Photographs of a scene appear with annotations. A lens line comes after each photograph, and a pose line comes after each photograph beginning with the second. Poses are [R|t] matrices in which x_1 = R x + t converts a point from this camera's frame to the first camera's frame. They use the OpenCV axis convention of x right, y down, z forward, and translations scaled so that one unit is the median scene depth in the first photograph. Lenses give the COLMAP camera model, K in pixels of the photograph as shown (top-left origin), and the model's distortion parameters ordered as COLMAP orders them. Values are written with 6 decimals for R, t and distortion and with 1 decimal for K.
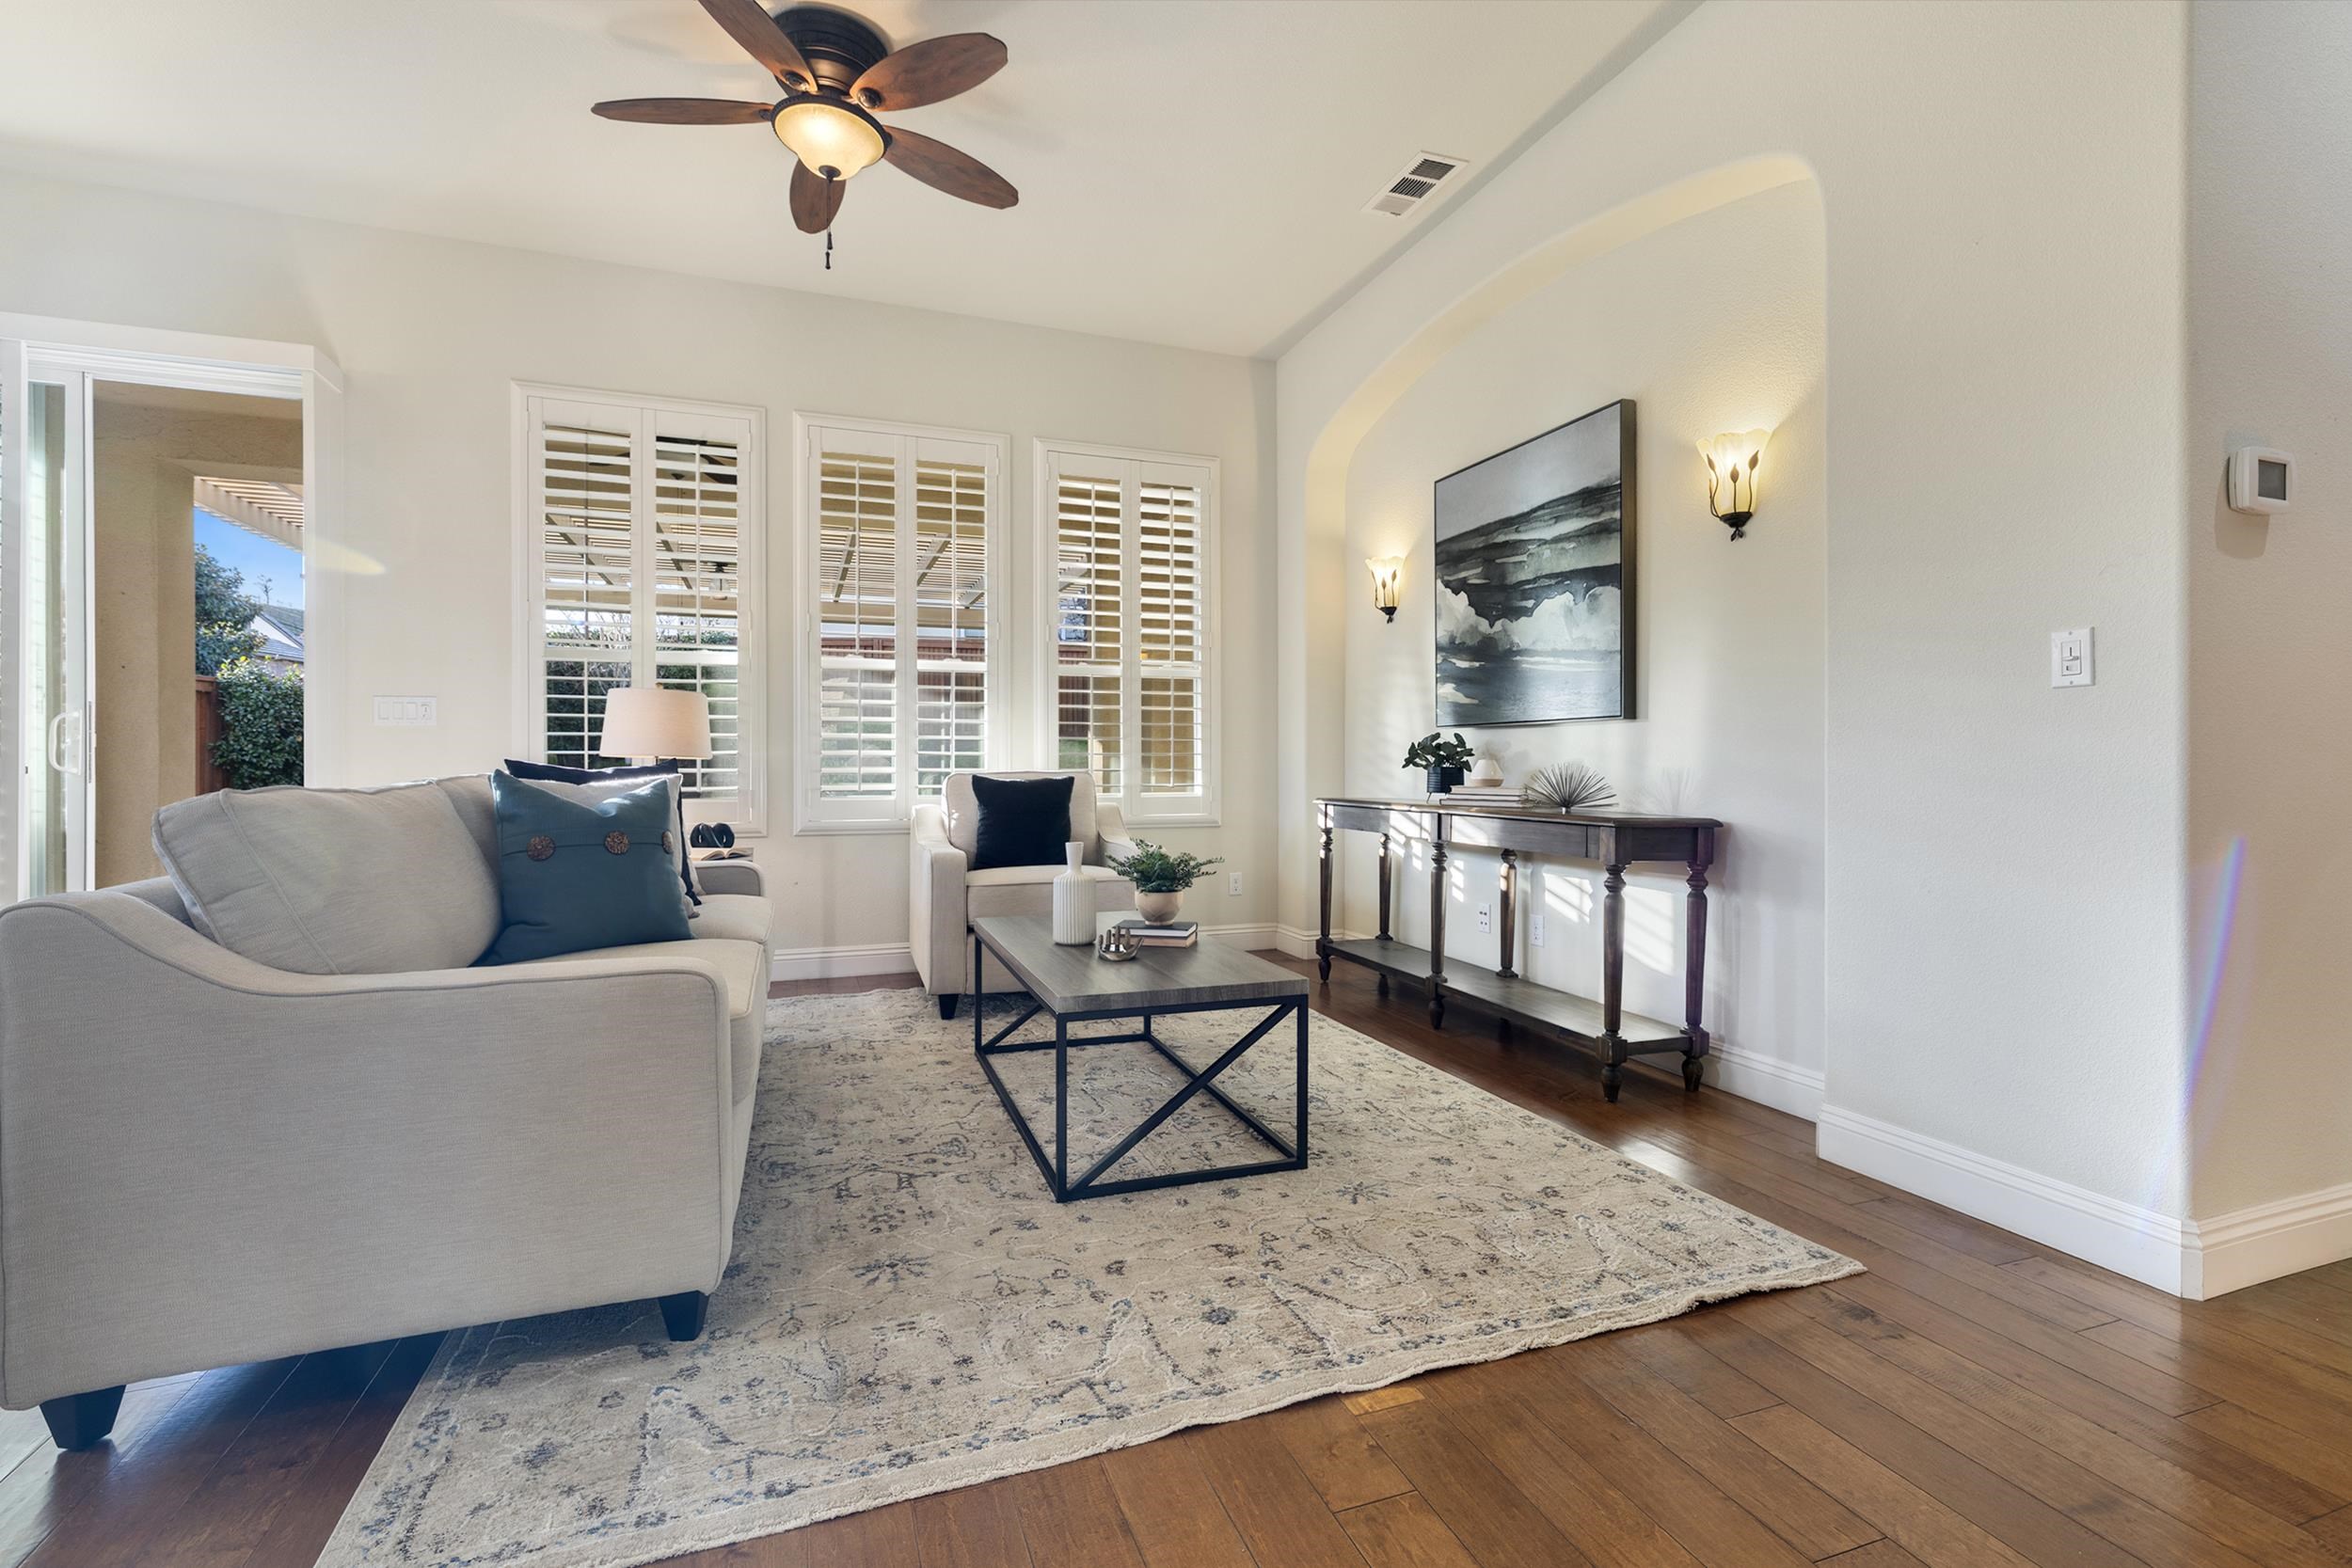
lens RADIAL K [[1022.7, 0, 1169.1], [0, 1022.7, 764.6], [0, 0, 1]] dist [-0.001099, 0.000528]
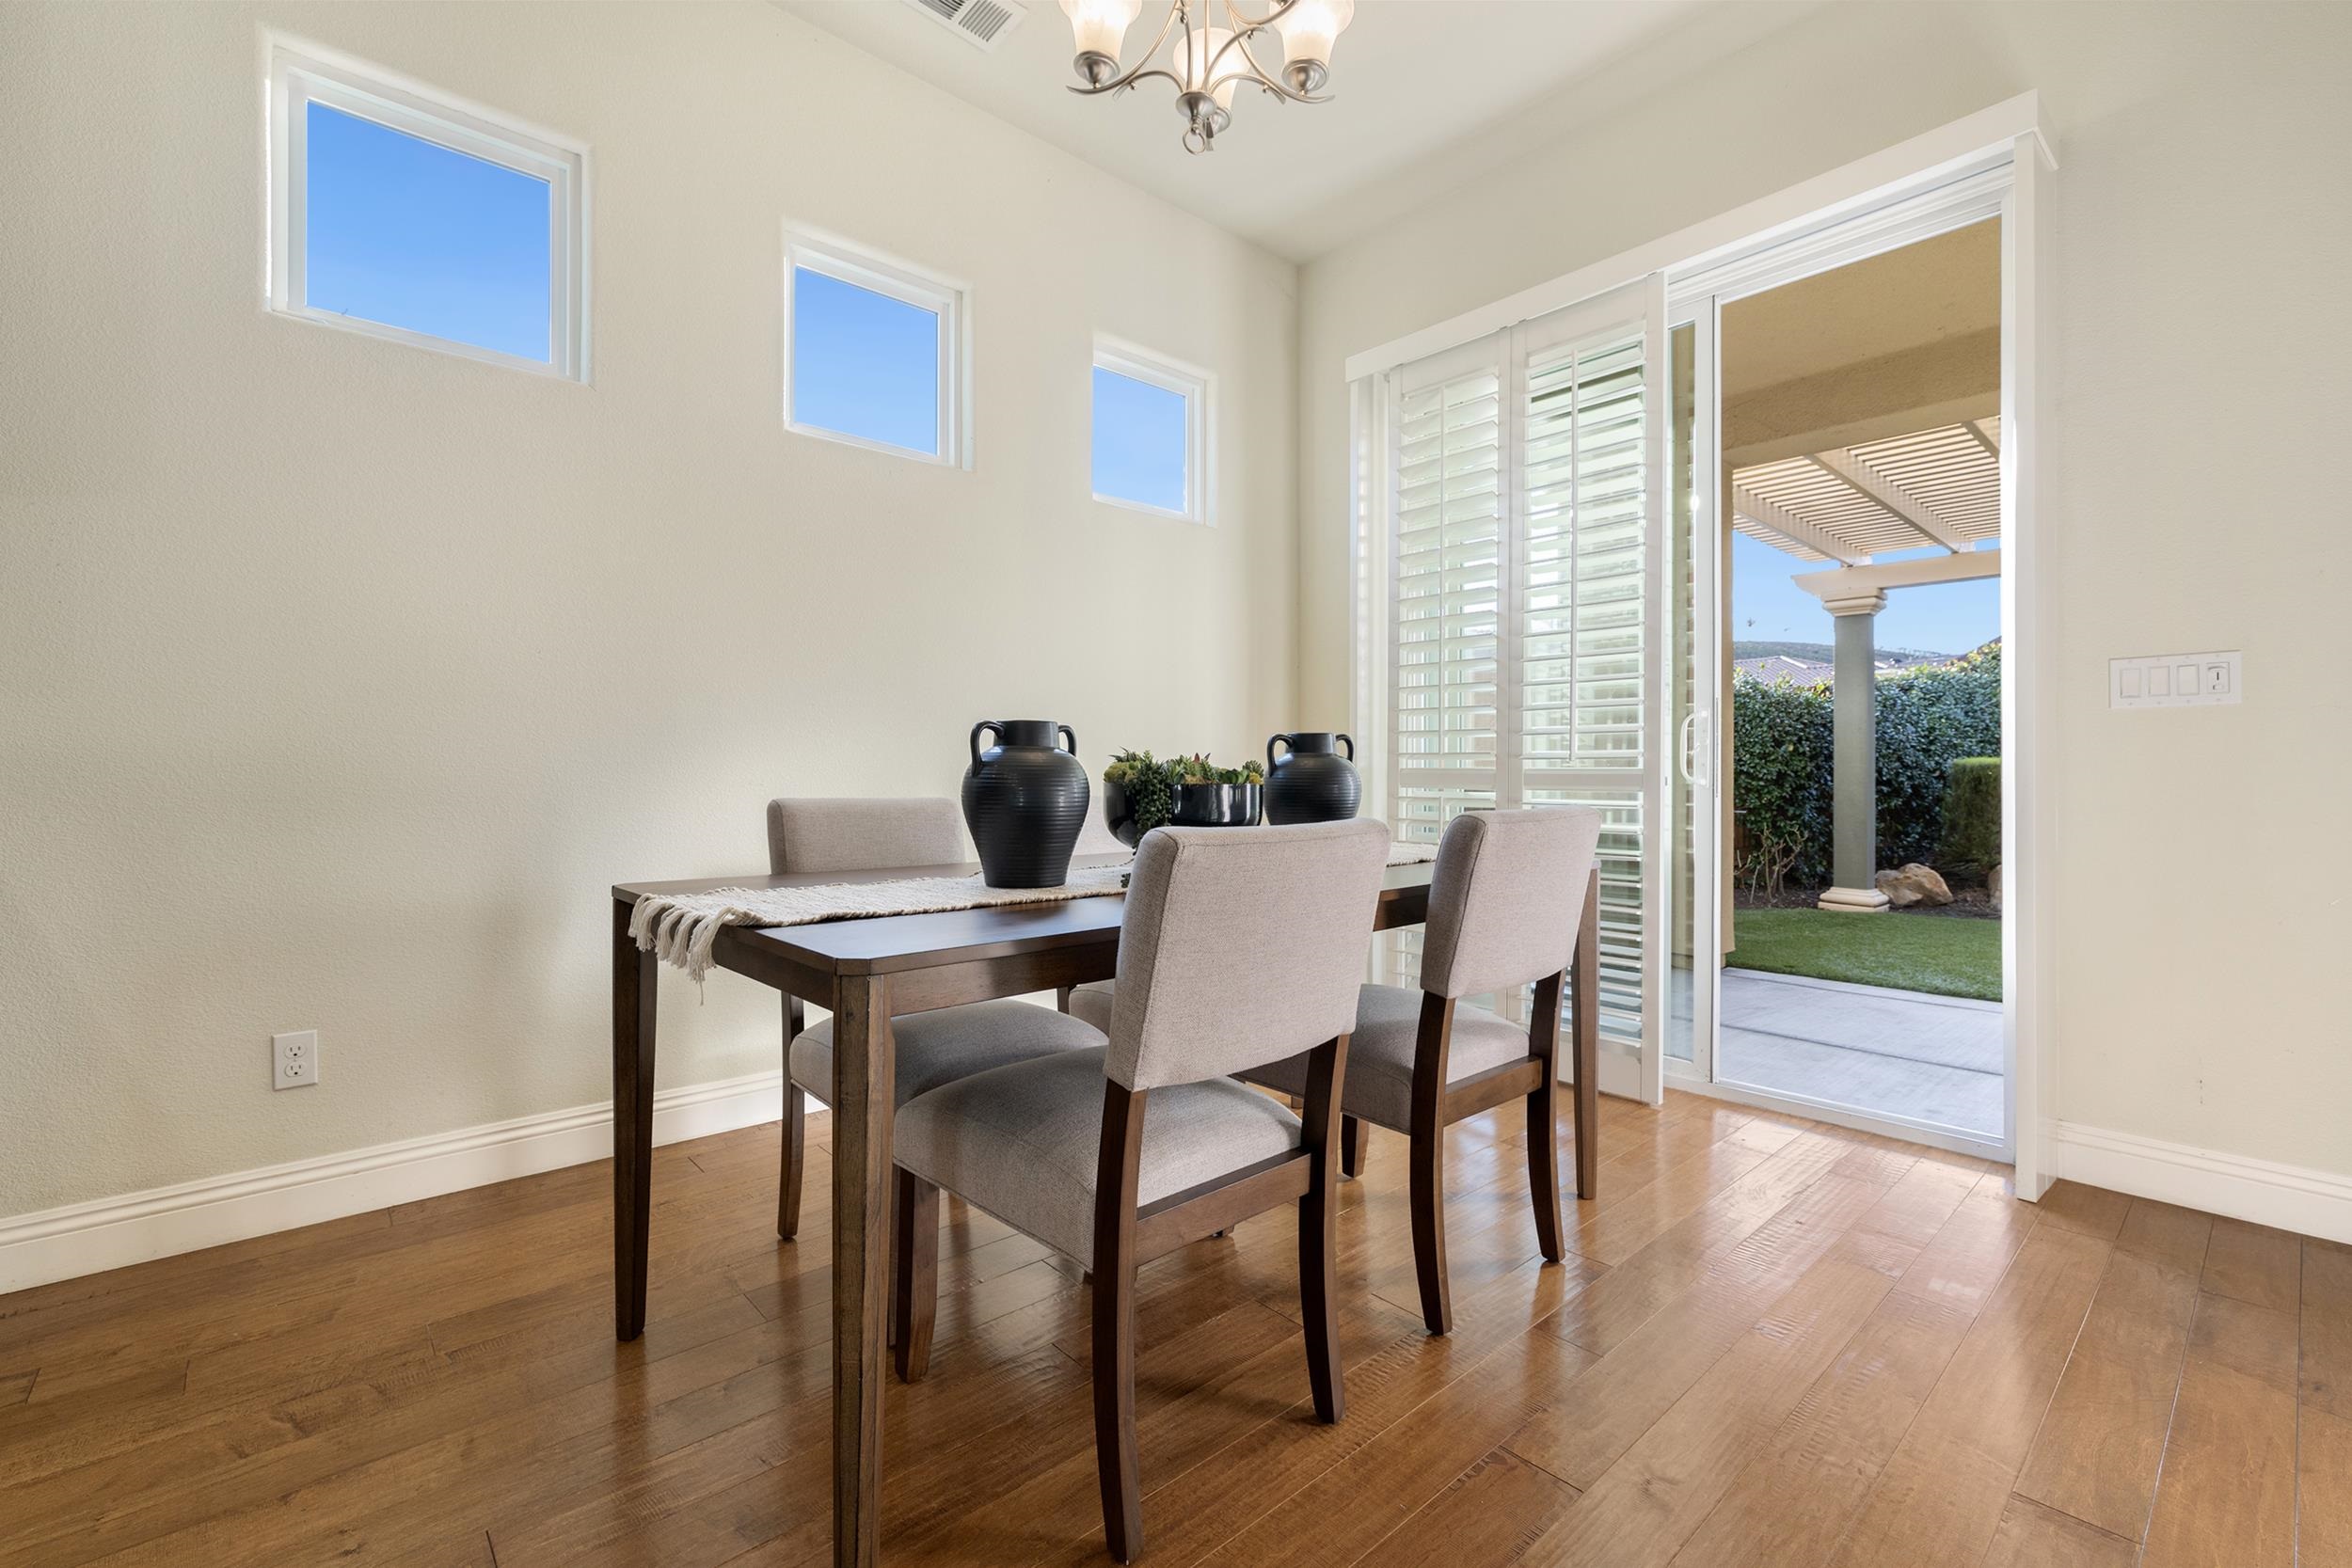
lens RADIAL K [[1012.5, 0, 1173.1], [0, 1012.5, 773.7], [0, 0, 1]] dist [0.000773, -0.000205]
pose [[0.364857, -0.000761, -0.931063, -0.626076], [-0.000571, 0.999999, -0.001042, 0.000633], [0.931063, 0.000912, 0.364857, 0.406973]]
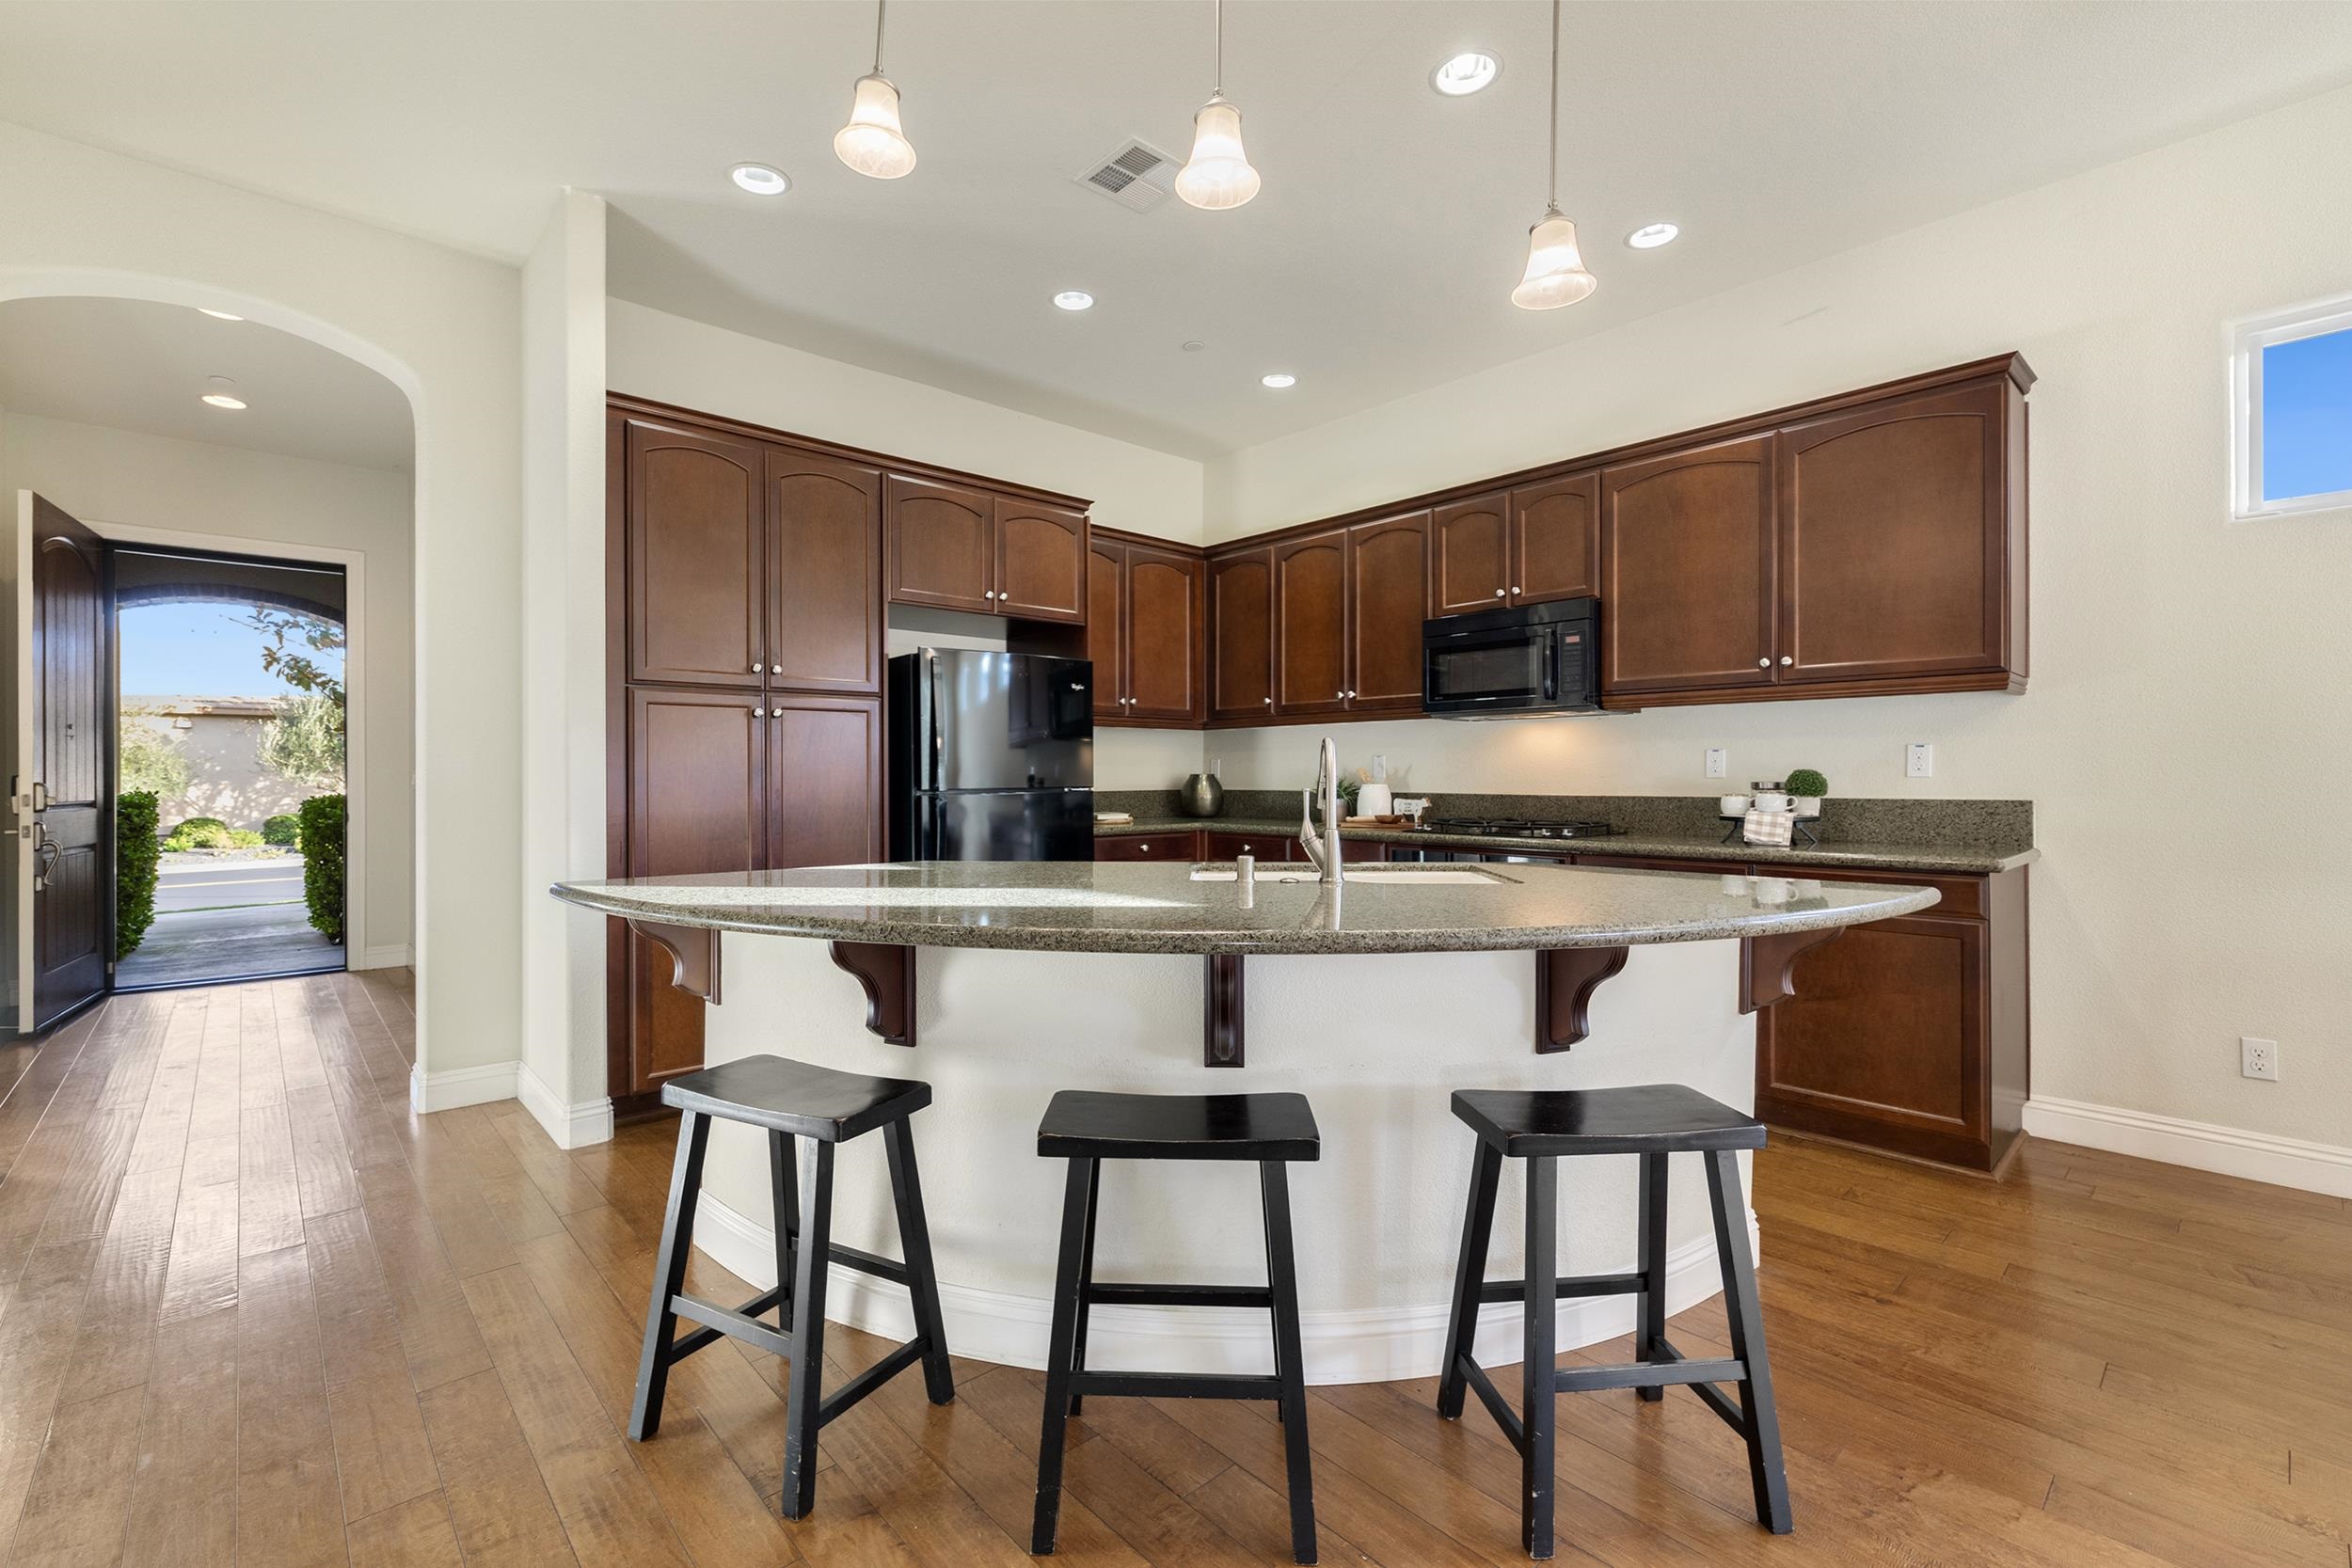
lens RADIAL K [[1012.5, 0, 1173.1], [0, 1012.5, 773.7], [0, 0, 1]] dist [0.000773, -0.000205]
pose [[-0.924025, 0.002842, -0.382321, -0.129952], [0.003723, 0.999992, -0.001564, -0.082870], [0.382314, -0.002869, -0.924028, 0.614881]]
